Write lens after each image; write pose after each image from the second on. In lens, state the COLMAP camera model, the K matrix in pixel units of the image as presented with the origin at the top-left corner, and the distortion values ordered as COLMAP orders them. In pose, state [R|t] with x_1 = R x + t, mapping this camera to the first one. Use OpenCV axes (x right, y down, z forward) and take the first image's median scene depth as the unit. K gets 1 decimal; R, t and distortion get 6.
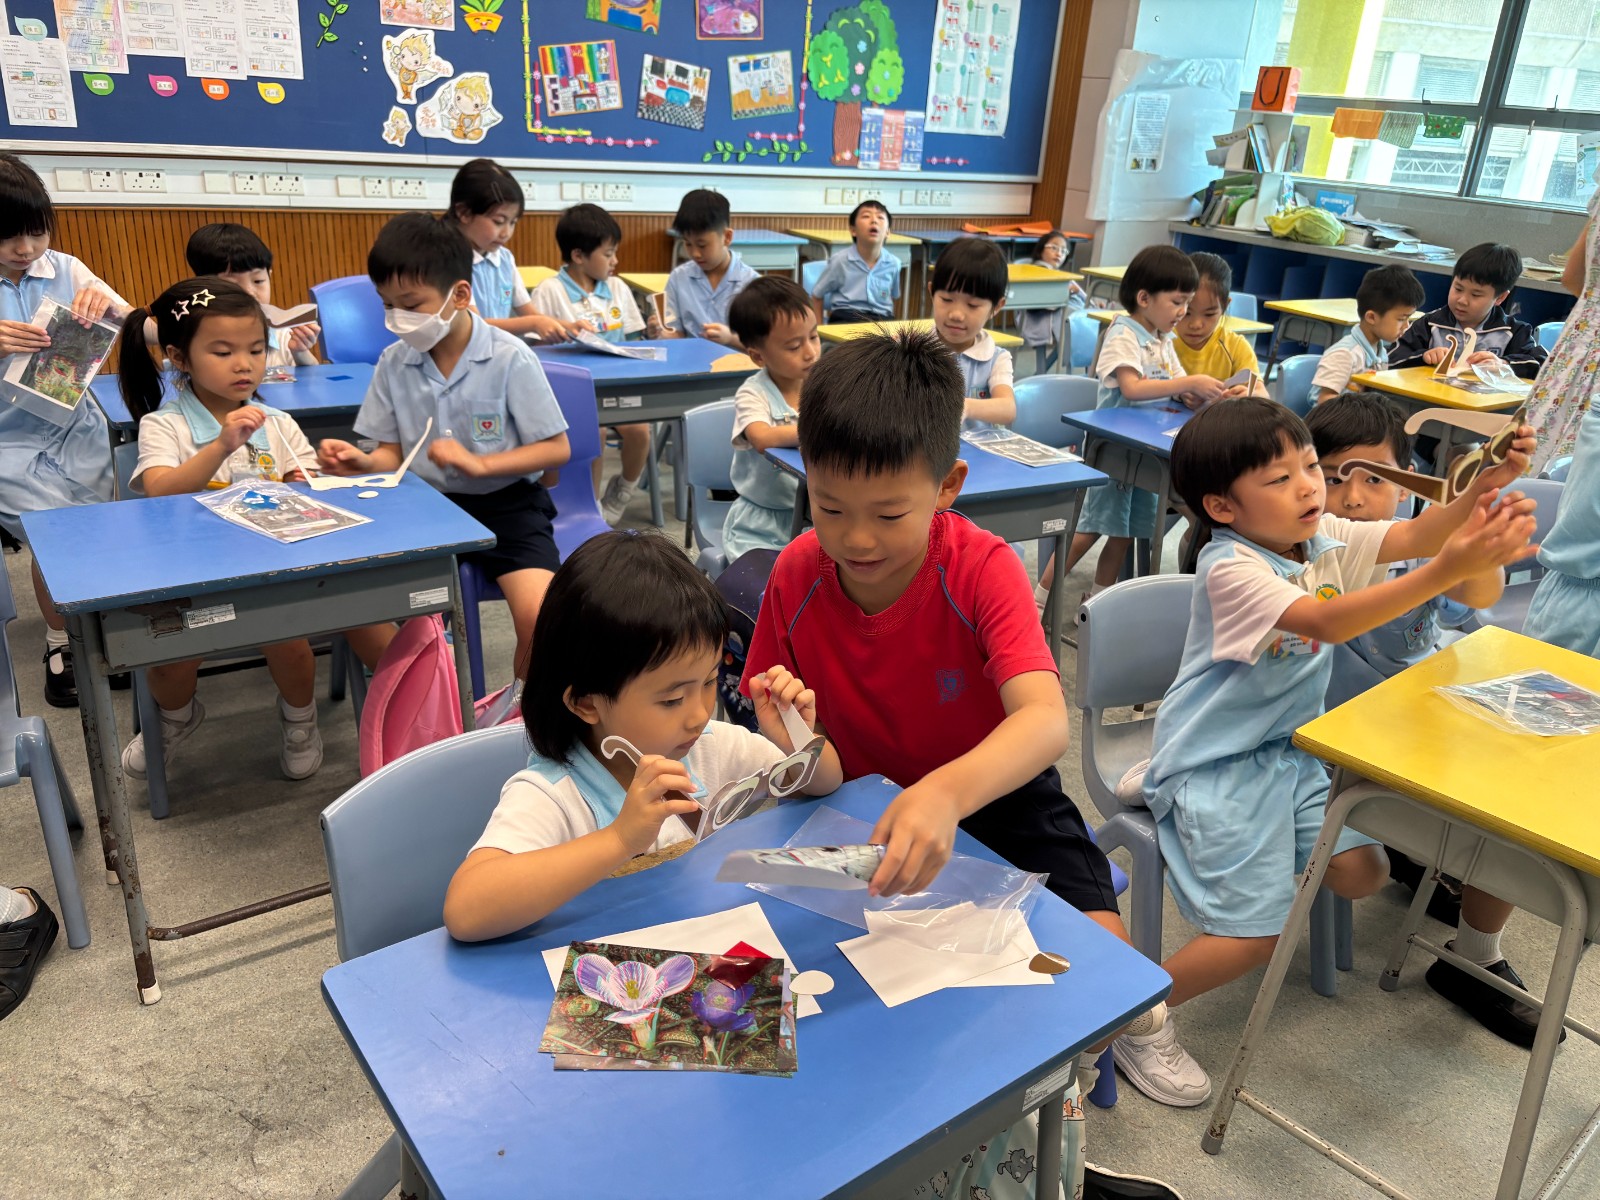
lens RADIAL K [[1232.4, 0, 805.3], [0, 1232.4, 603.1], [0, 0, 1]] dist [0.022715, -0.011068]
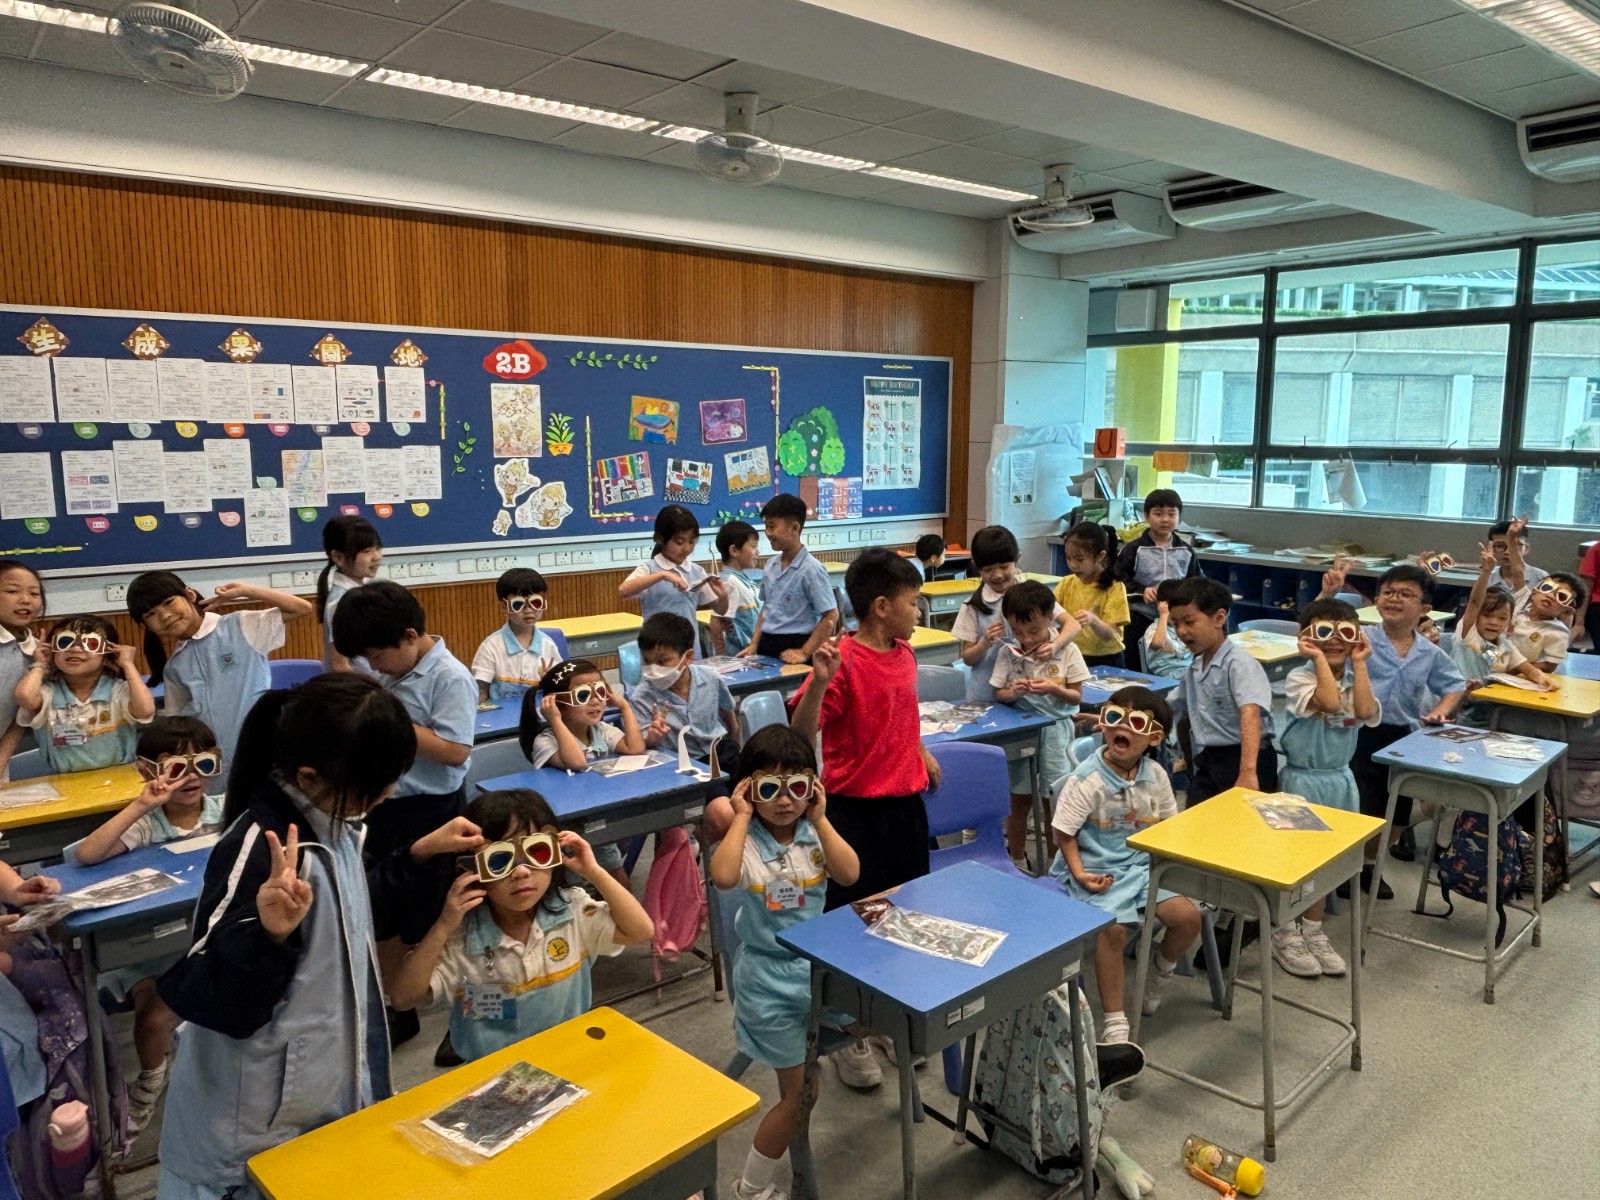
lens RADIAL K [[1137.7, 0, 800.0], [0, 1137.7, 600.0], [0, 0, 1]] dist [0.081132, -0.131540]
pose [[0.995039, -0.076490, 0.063614, -0.069587], [0.089431, 0.967841, -0.235131, 0.030696], [-0.043583, 0.239654, 0.969880, -0.215608]]
